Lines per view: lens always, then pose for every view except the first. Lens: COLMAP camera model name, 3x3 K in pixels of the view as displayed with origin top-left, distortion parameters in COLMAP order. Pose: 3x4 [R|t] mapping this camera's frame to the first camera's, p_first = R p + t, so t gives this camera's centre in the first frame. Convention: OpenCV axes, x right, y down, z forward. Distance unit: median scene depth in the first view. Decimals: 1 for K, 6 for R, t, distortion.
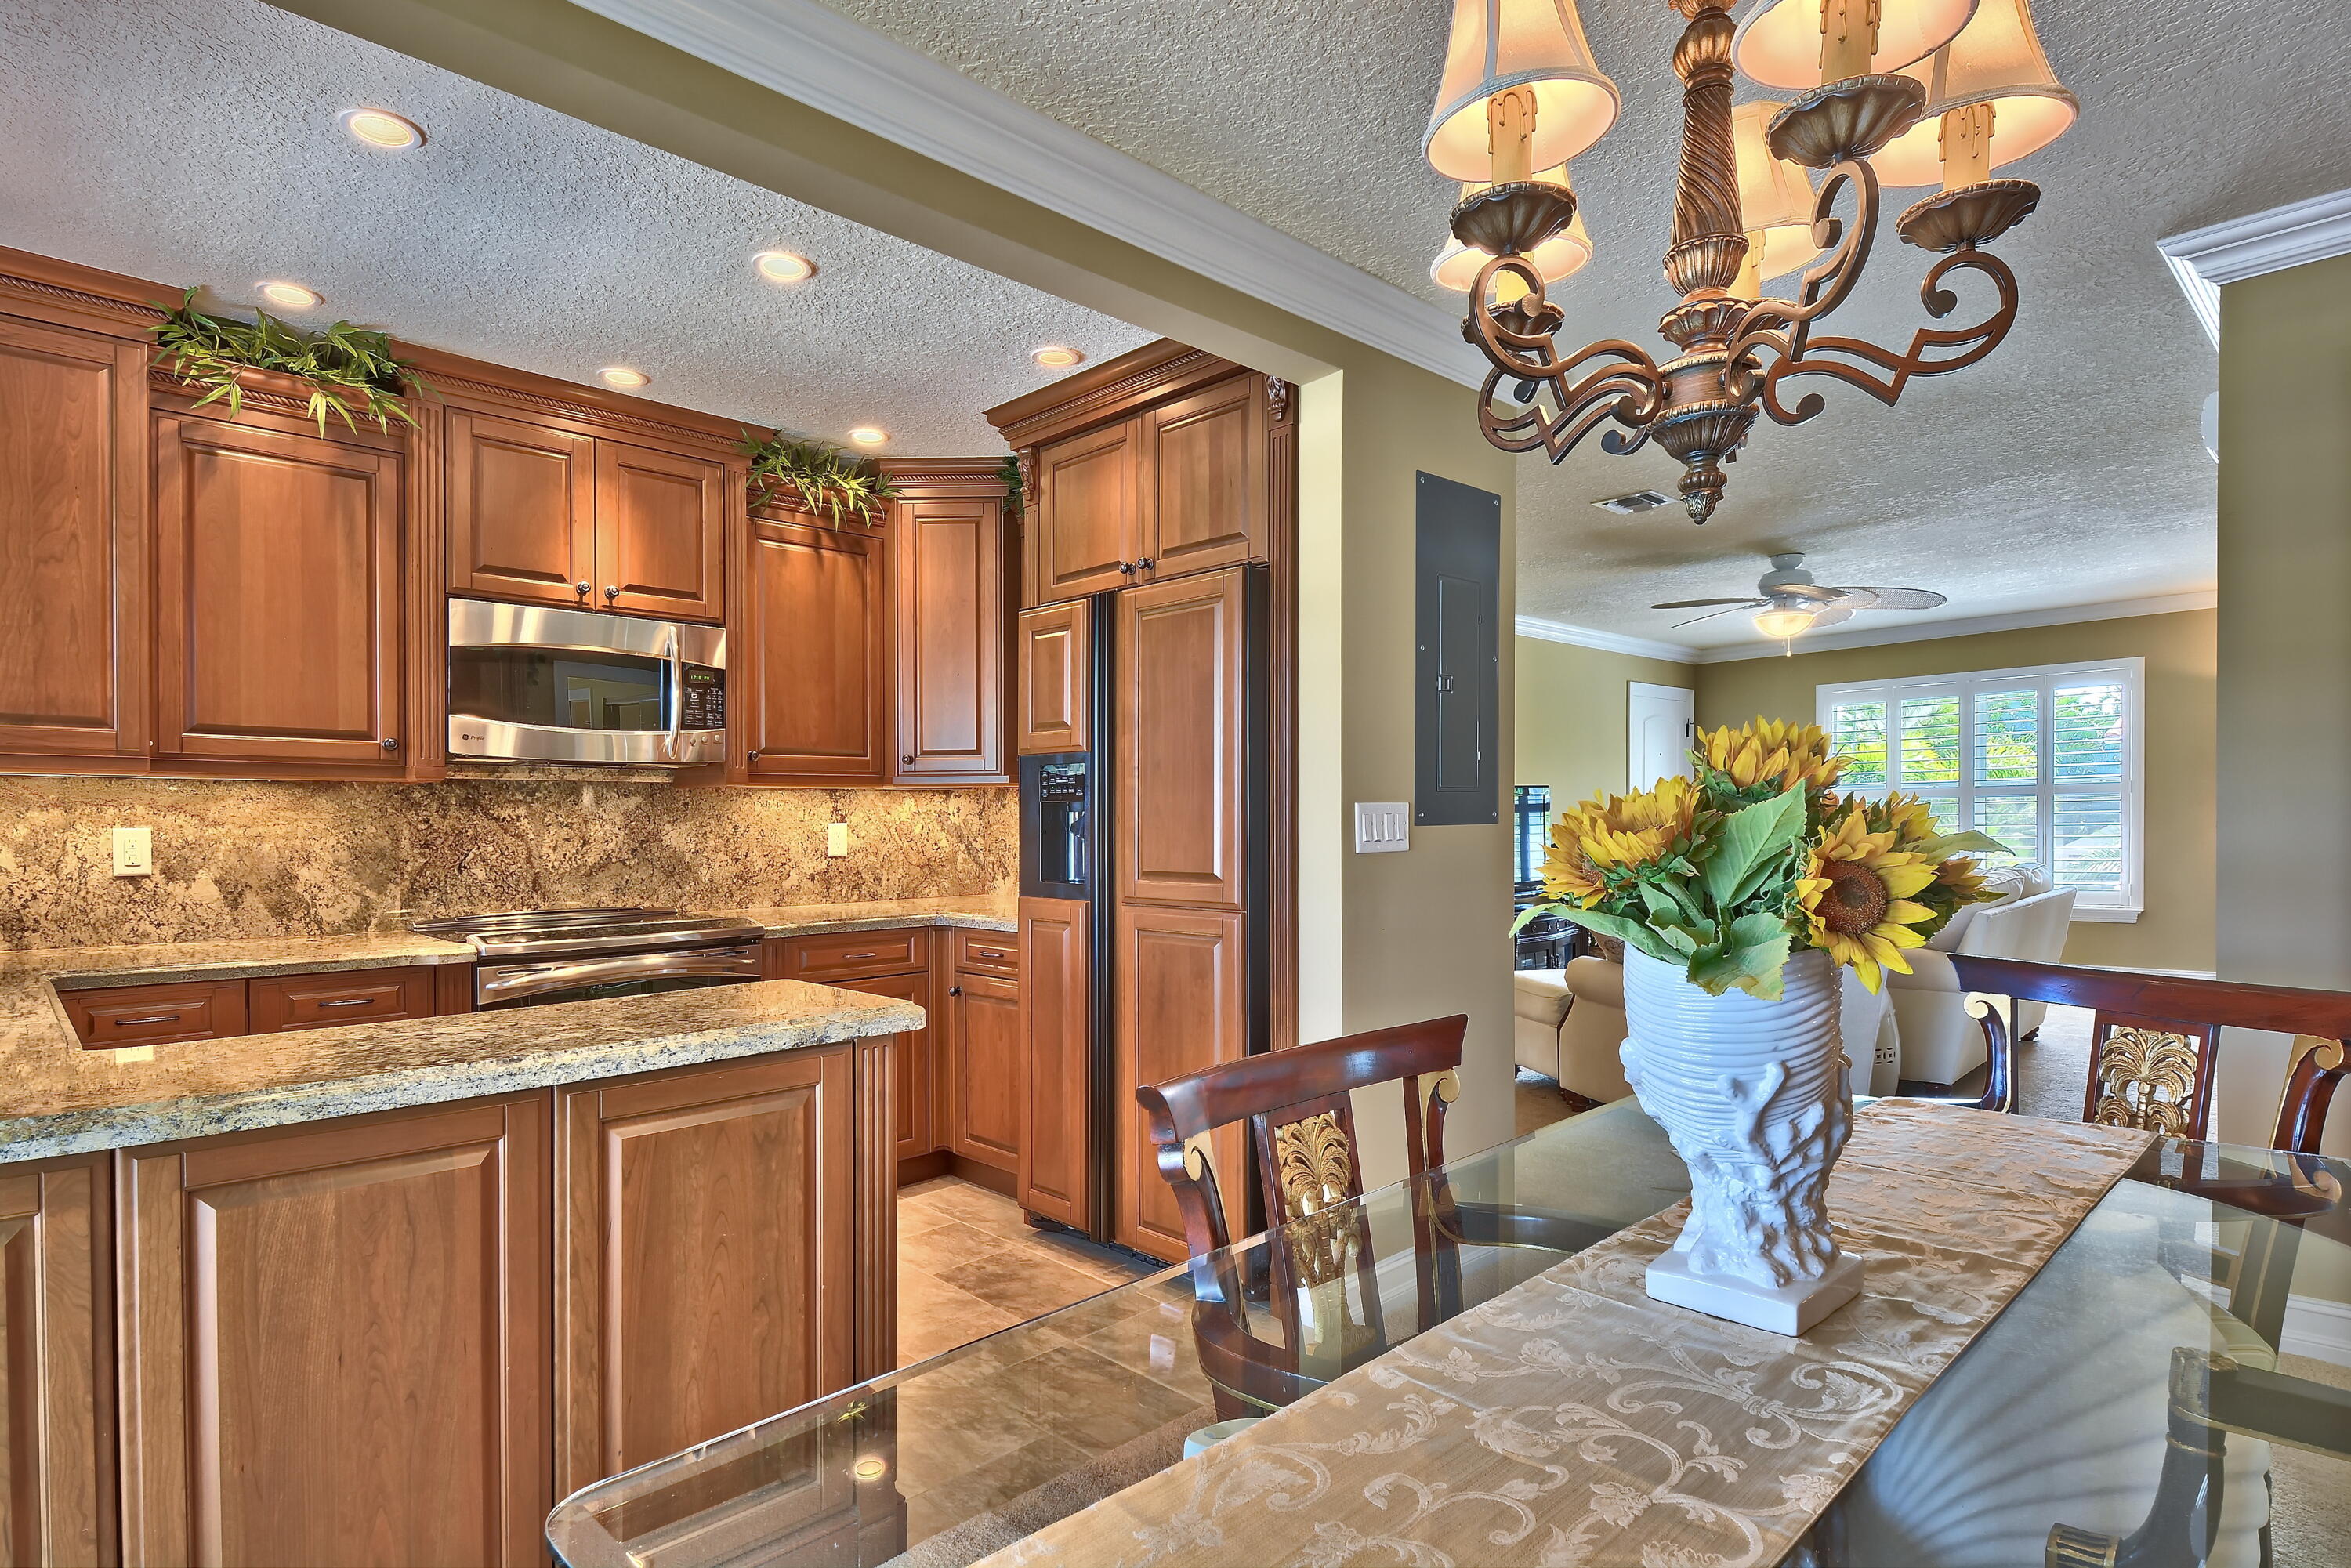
lens RADIAL K [[1217.8, 0, 1219.8], [0, 1217.8, 835.2], [0, 0, 1]] dist [0.011038, -0.018156]
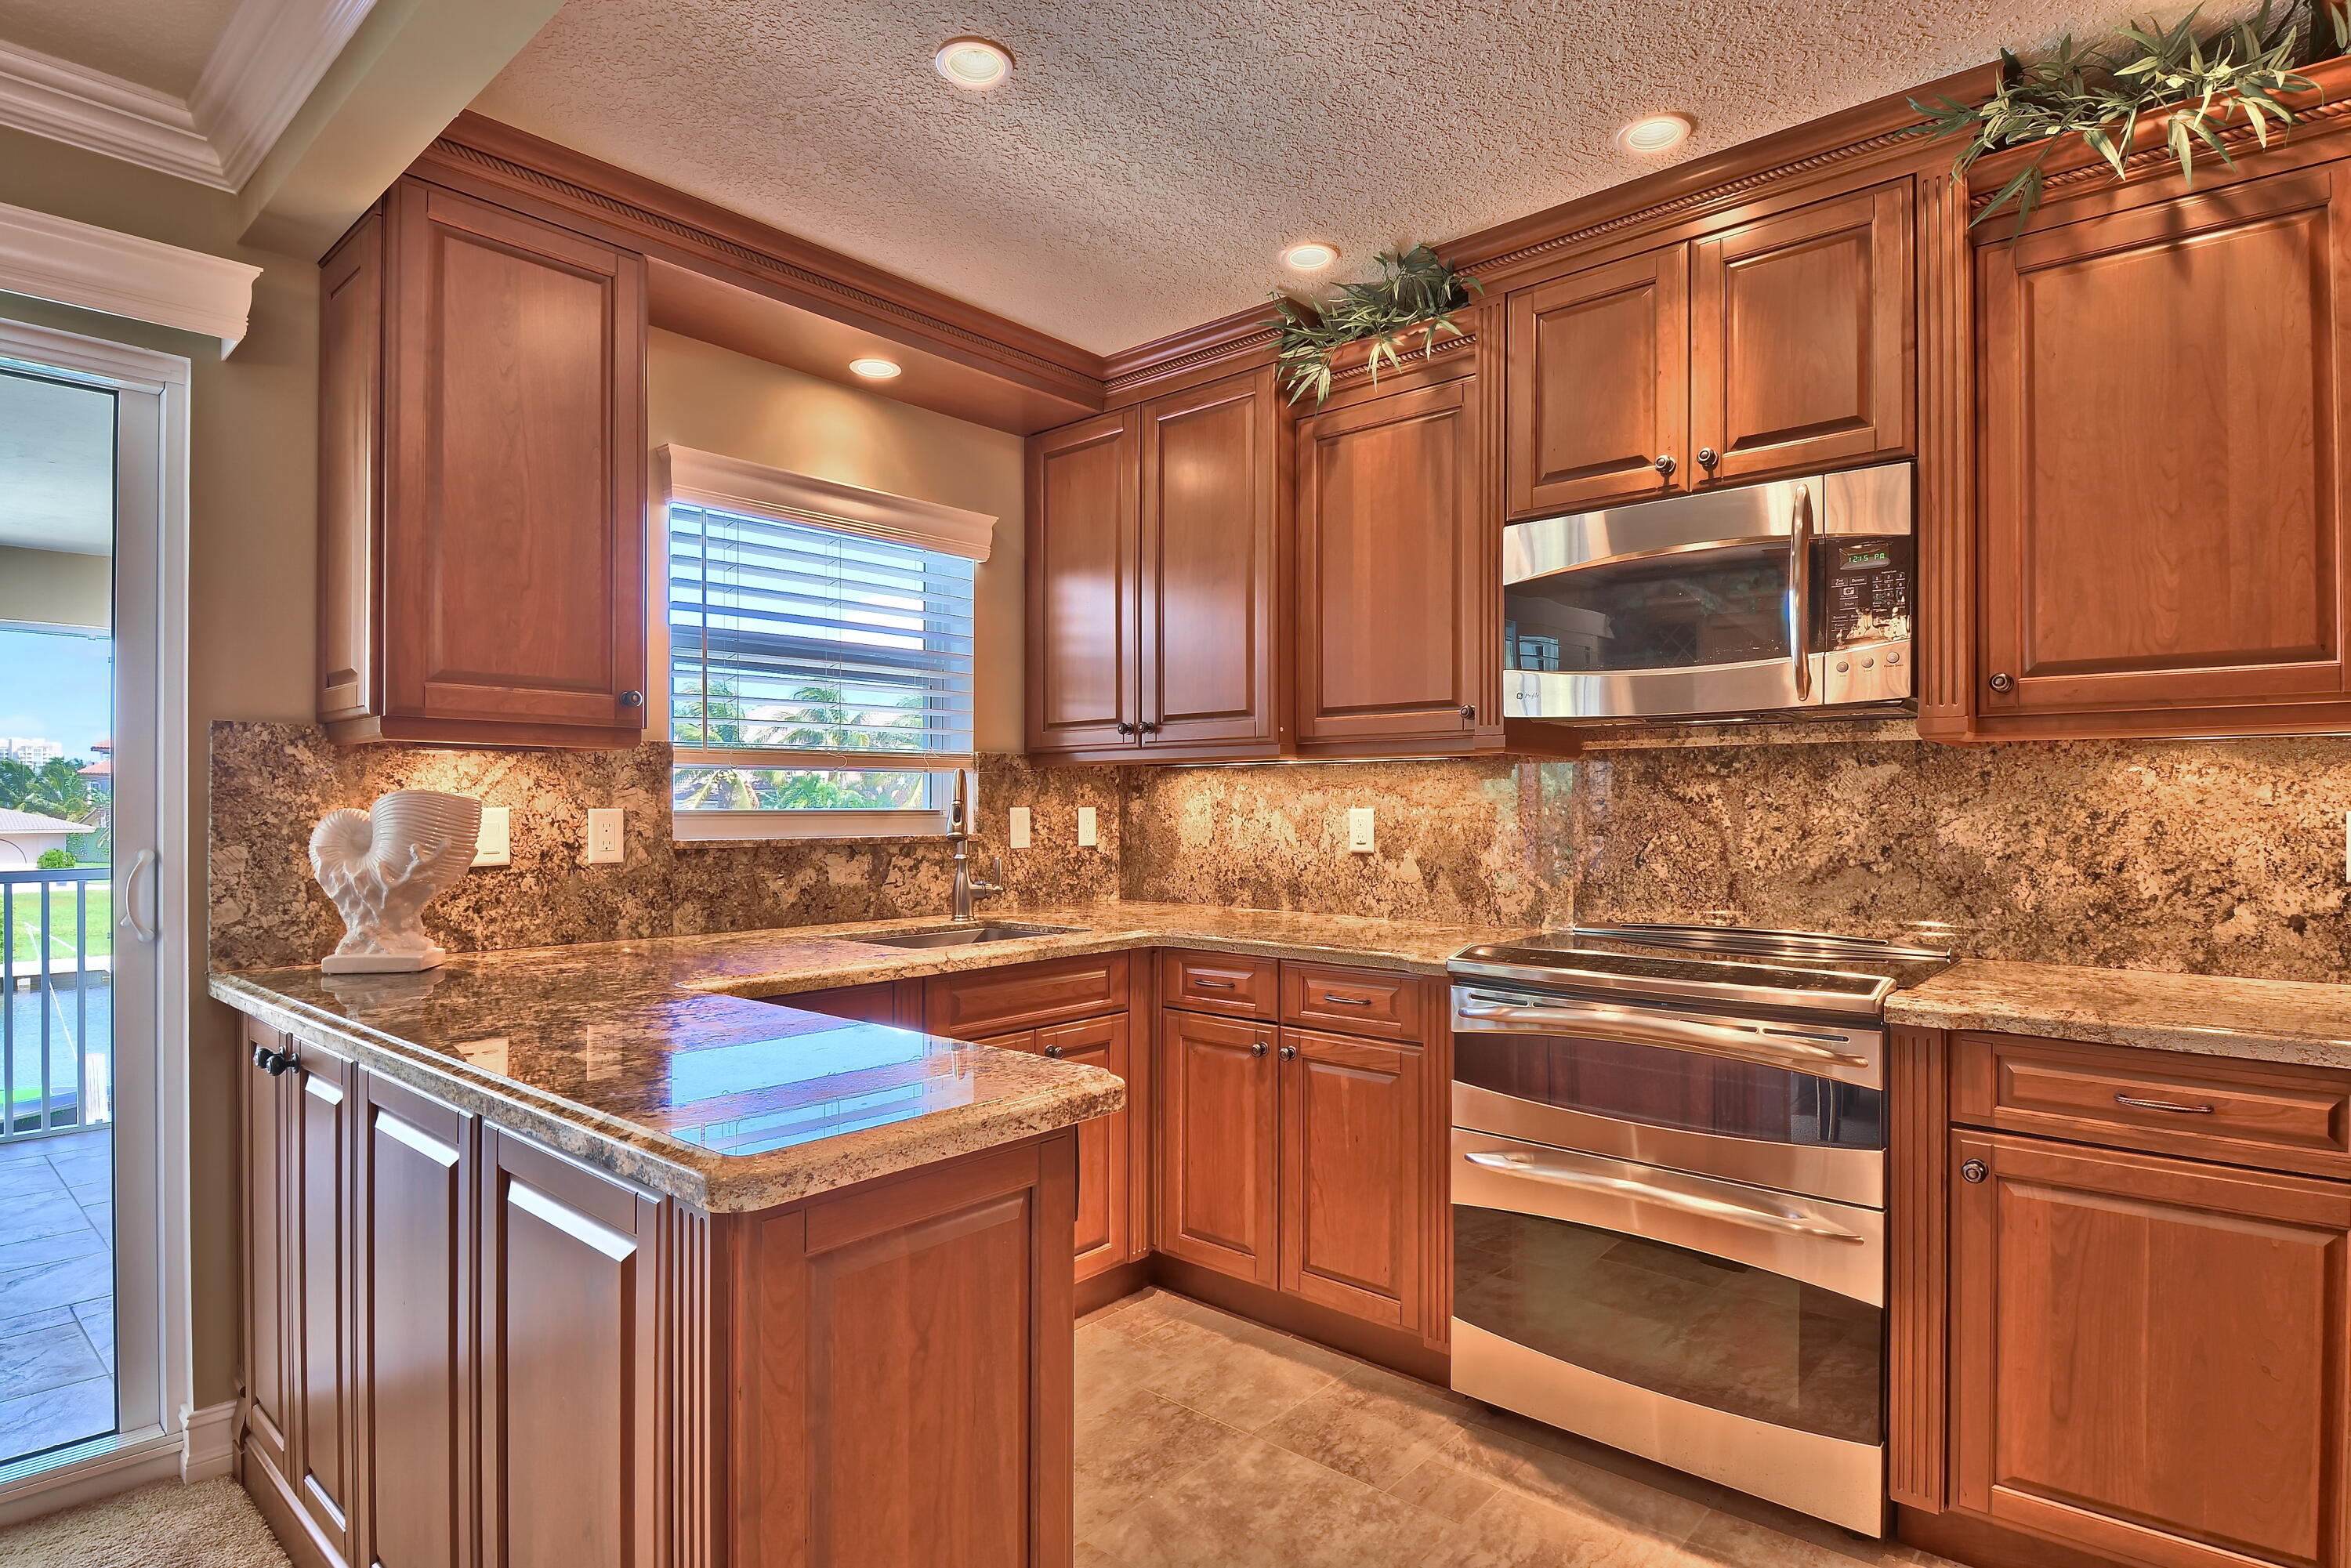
lens RADIAL K [[1217.8, 0, 1090.4], [0, 1217.8, 808.7], [0, 0, 1]] dist [0.011038, -0.018156]
pose [[0.023393, 0.001643, -0.999725, 0.166894], [-0.017512, 0.999846, 0.001234, -0.002407], [0.999573, 0.017479, 0.023418, 0.672027]]
